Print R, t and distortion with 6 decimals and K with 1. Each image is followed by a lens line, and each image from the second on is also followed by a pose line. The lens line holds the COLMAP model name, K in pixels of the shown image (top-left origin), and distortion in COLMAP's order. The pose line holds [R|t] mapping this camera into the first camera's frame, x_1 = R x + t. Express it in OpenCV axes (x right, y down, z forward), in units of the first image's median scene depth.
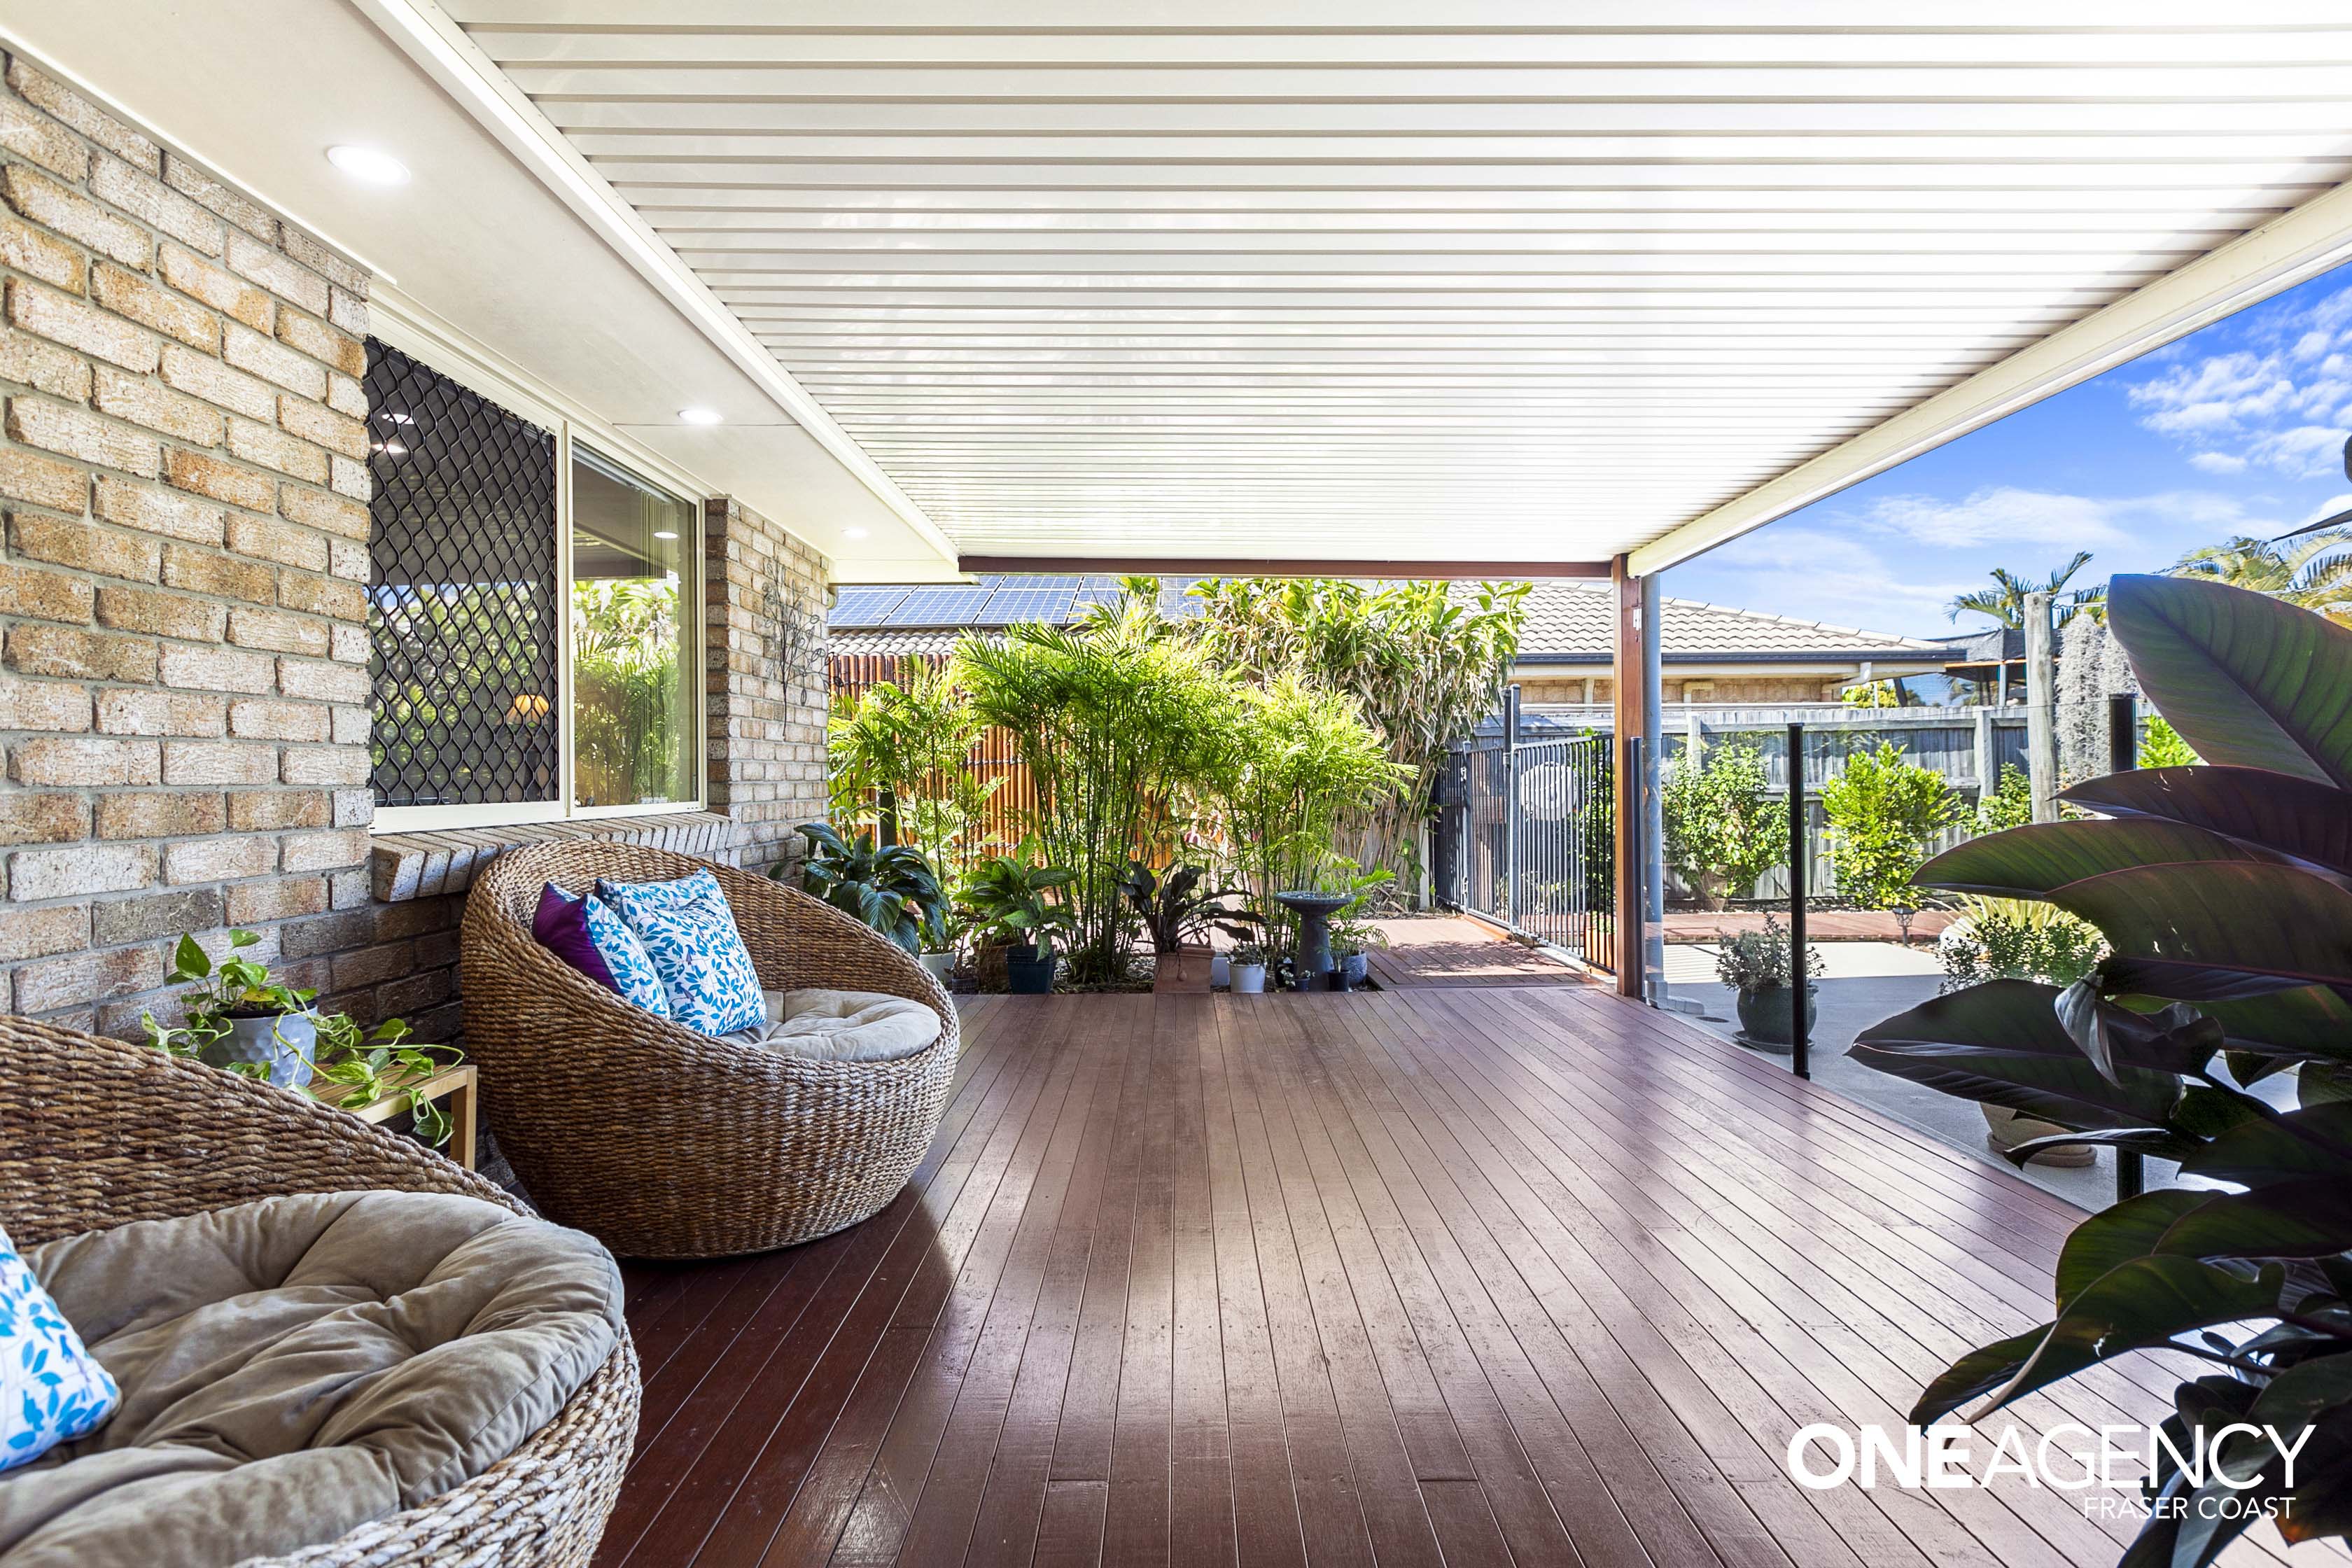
lens RADIAL K [[1116.4, 0, 1214.4], [0, 1116.4, 785.3], [0, 0, 1]] dist [0.001114, 0.000181]
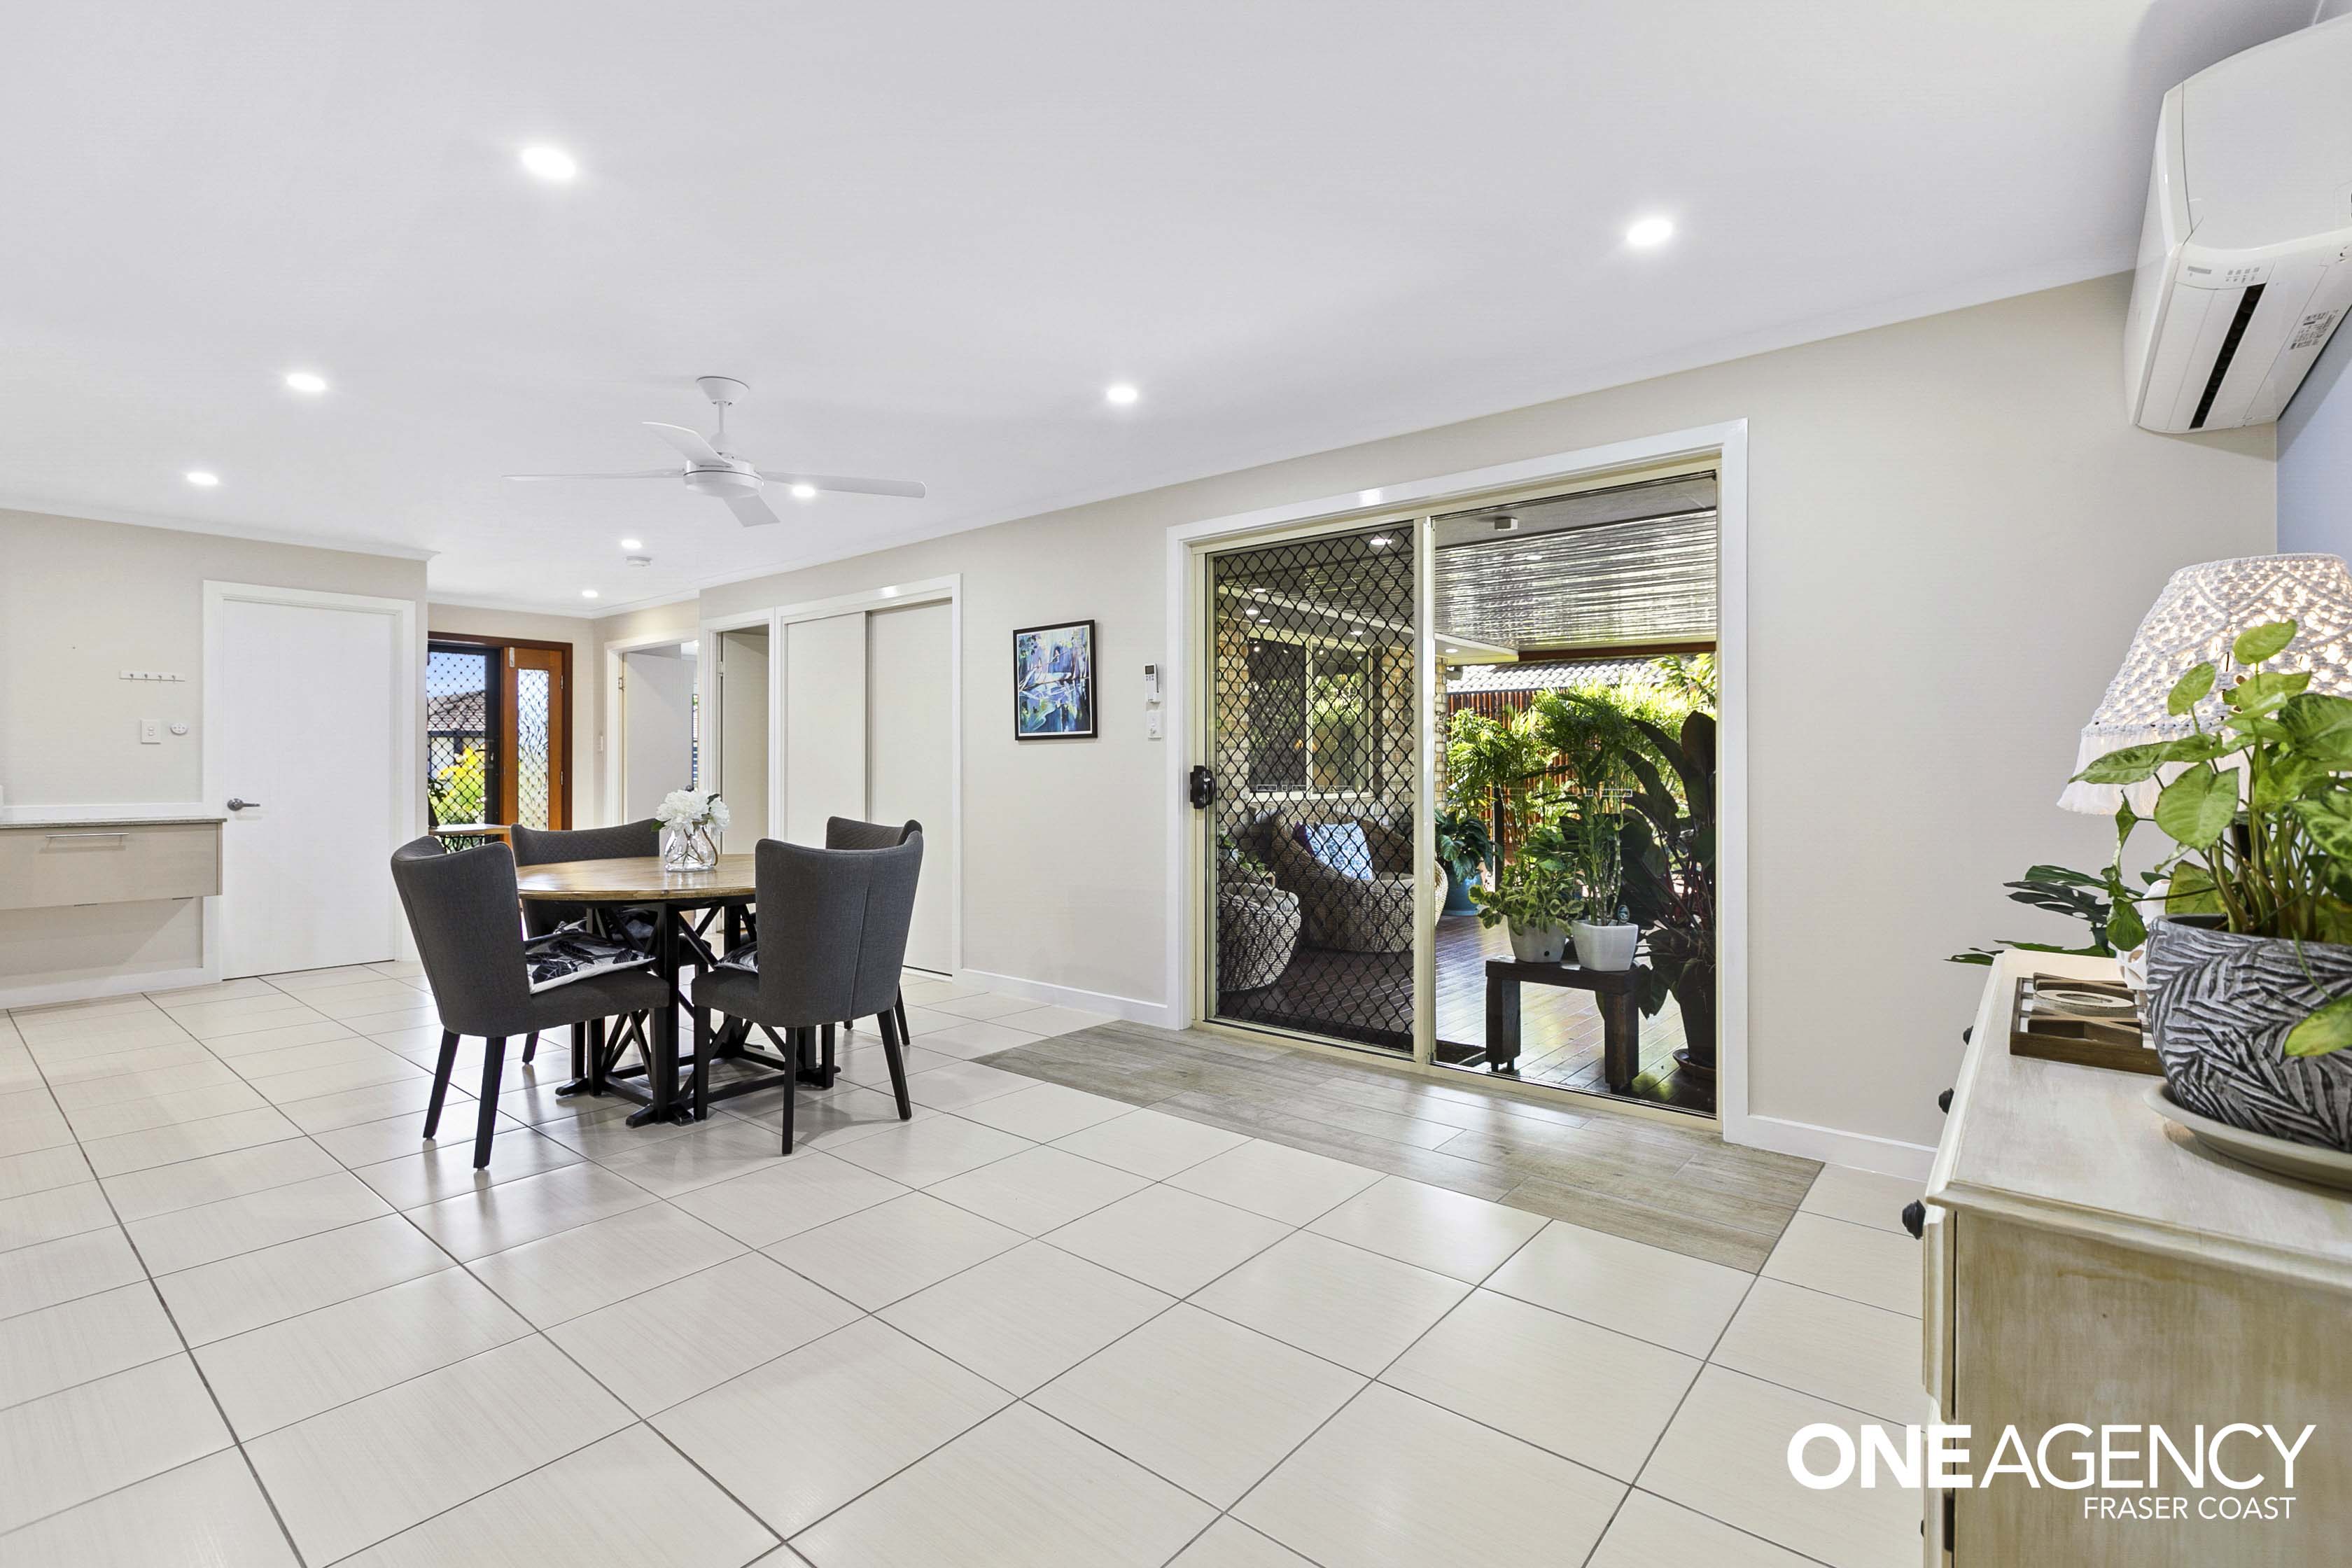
lens RADIAL K [[1064.6, 0, 1171.5], [0, 1064.6, 772.7], [0, 0, 1]] dist [0.001683, 0.000145]
pose [[0.767881, 0.022561, -0.640195, 0.797497], [-0.022172, 0.999717, 0.008636, -0.047531], [0.640208, 0.007563, 0.768164, -1.161006]]
